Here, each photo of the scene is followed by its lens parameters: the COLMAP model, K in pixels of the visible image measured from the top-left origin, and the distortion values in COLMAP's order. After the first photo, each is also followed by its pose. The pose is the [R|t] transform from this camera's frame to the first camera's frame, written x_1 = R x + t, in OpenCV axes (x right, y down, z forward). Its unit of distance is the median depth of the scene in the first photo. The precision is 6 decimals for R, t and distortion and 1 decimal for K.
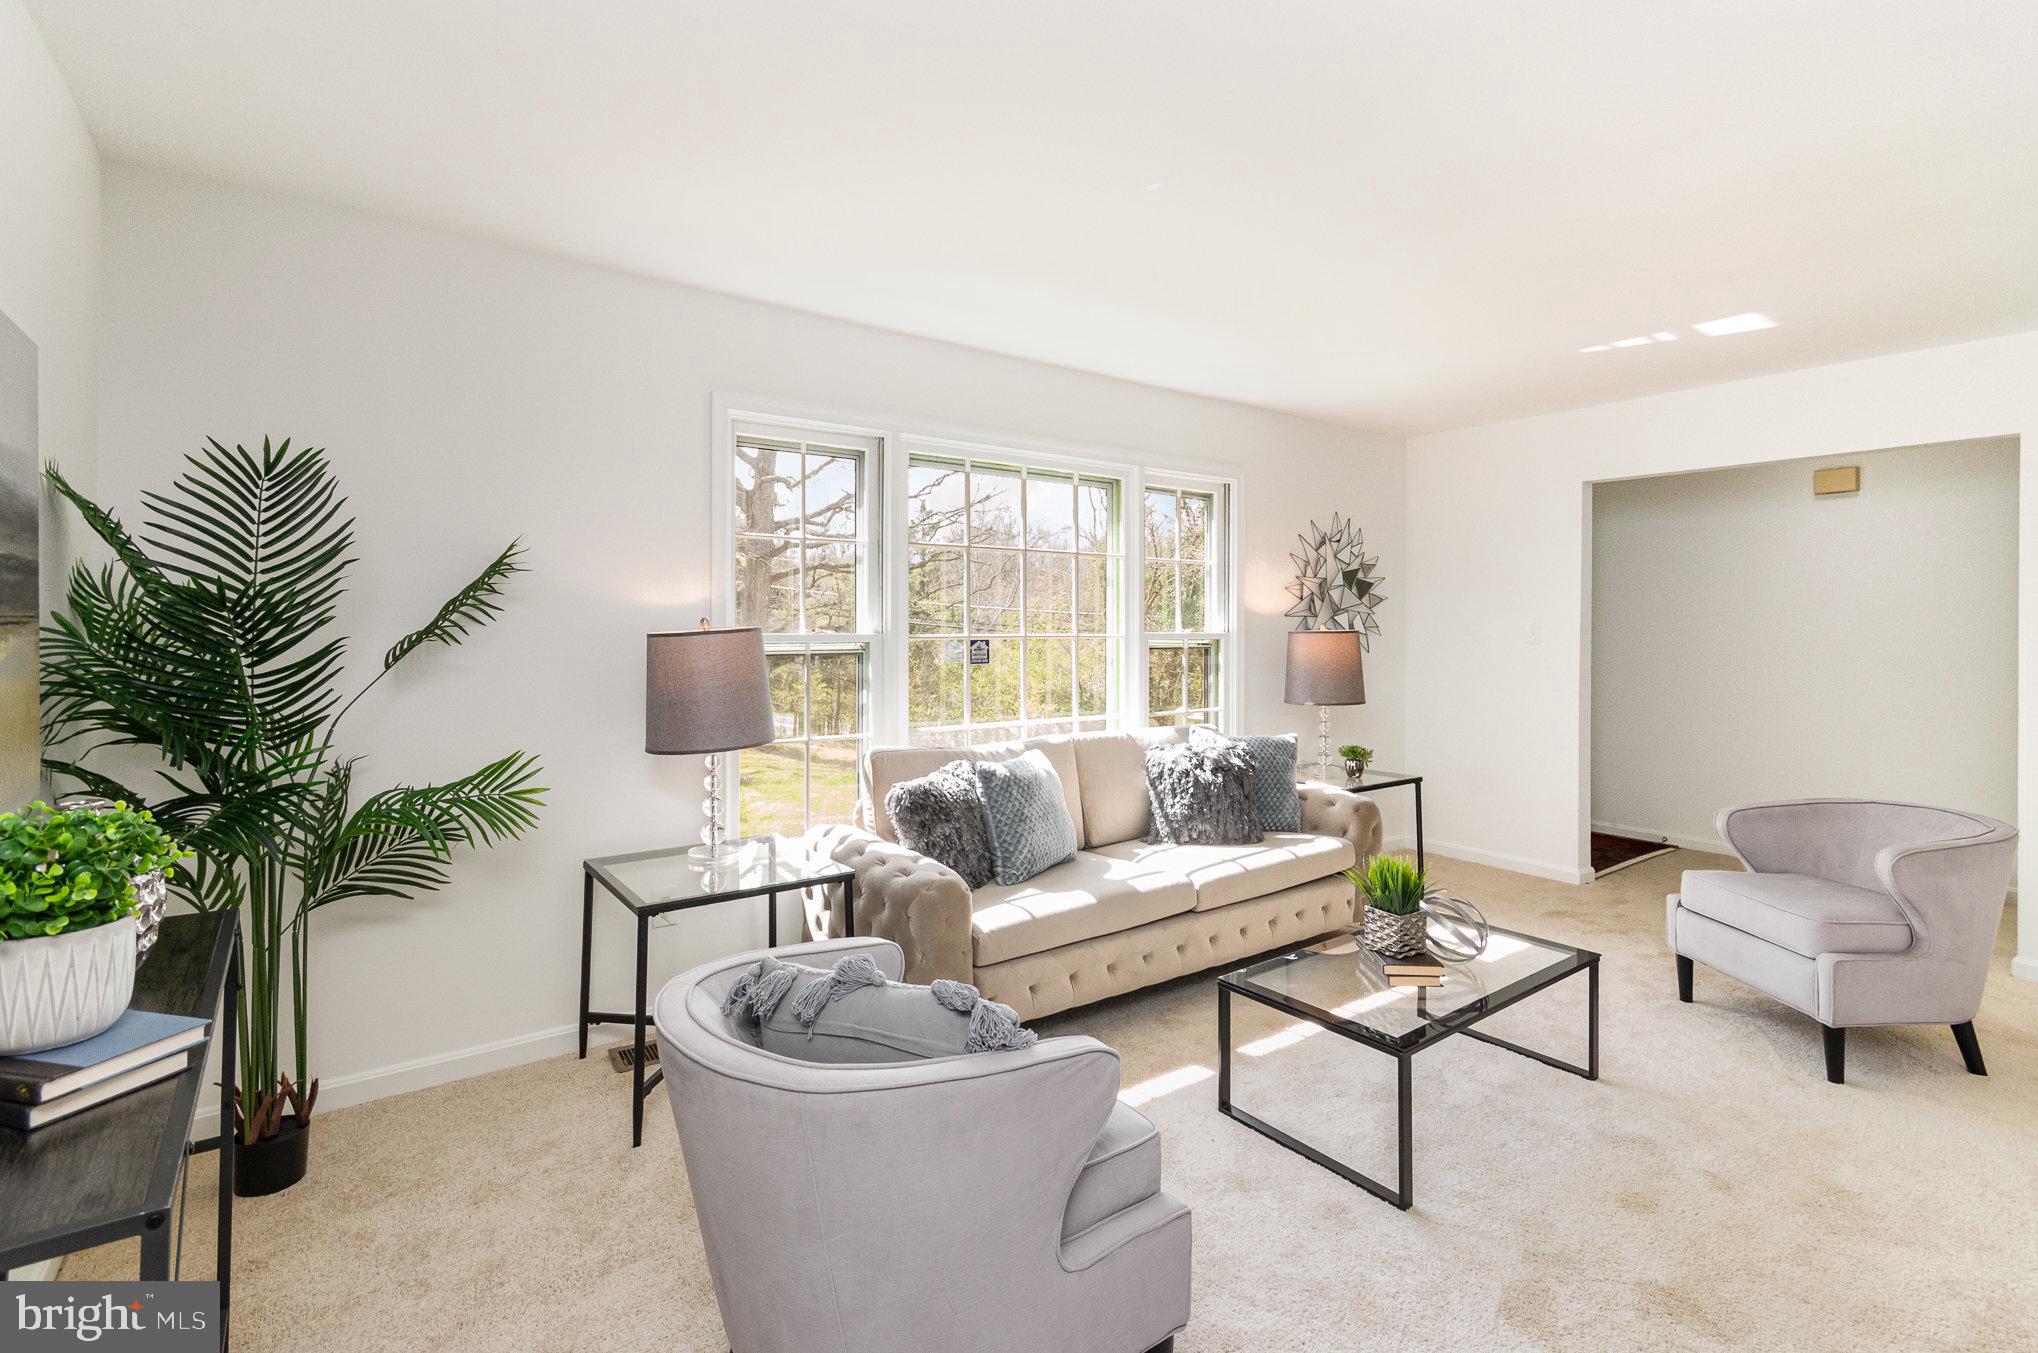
lens RADIAL K [[947.9, 0, 1020.5], [0, 947.9, 603.4], [0, 0, 1]] dist [0.020955, -0.000427]
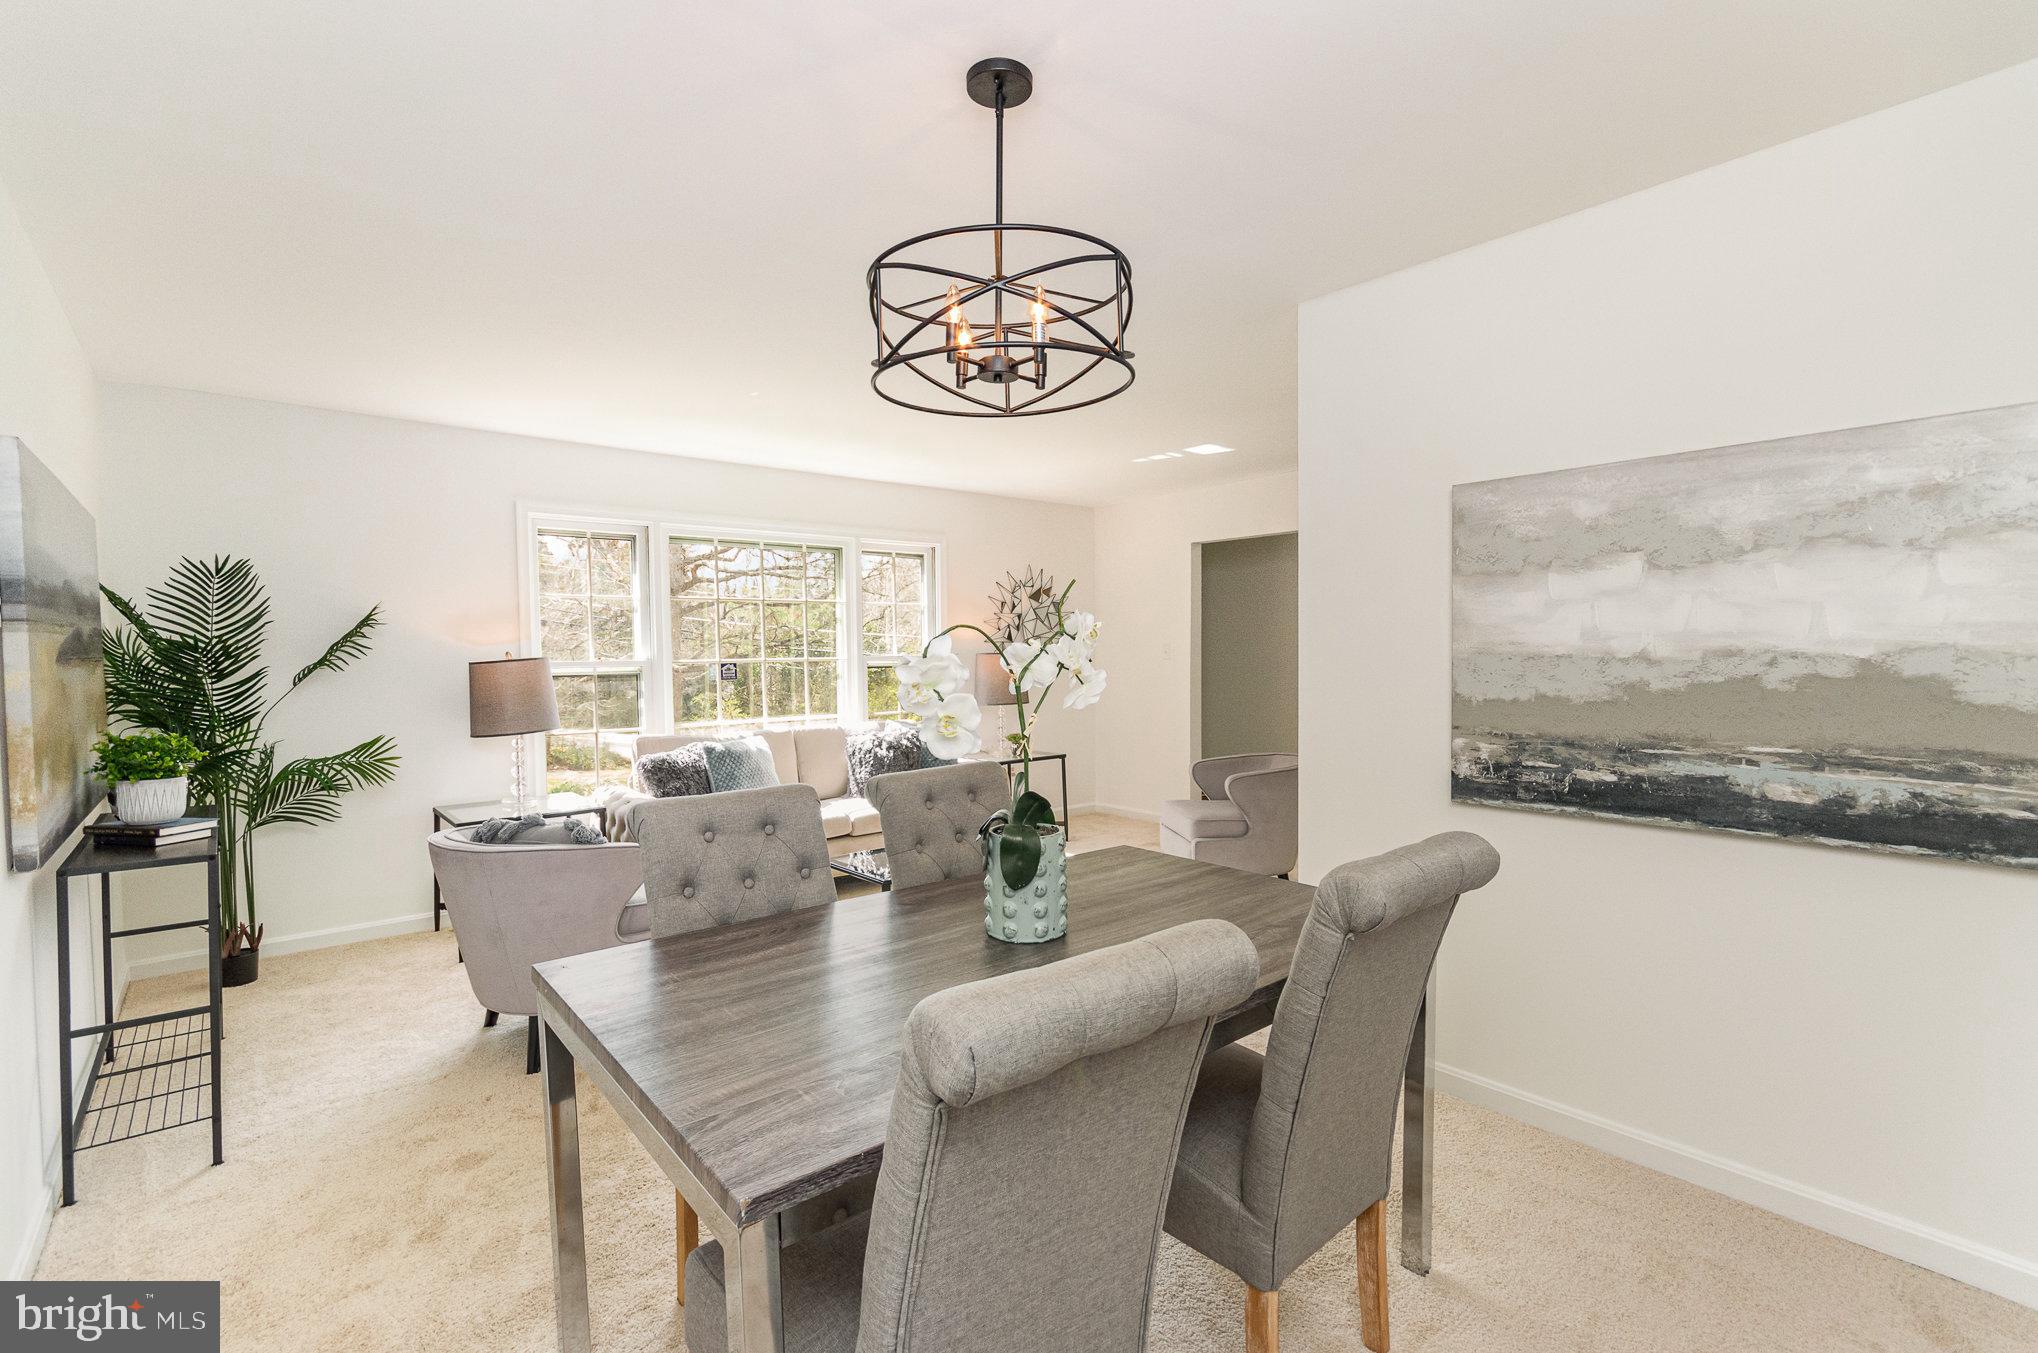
lens RADIAL K [[944.1, 0, 1017.7], [0, 944.1, 660.0], [0, 0, 1]] dist [0.027072, 0.000397]
pose [[0.998575, -0.016279, 0.050828, 0.491175], [0.014466, 0.999253, 0.035829, -0.017266], [-0.051373, -0.035042, 0.998065, -0.701246]]
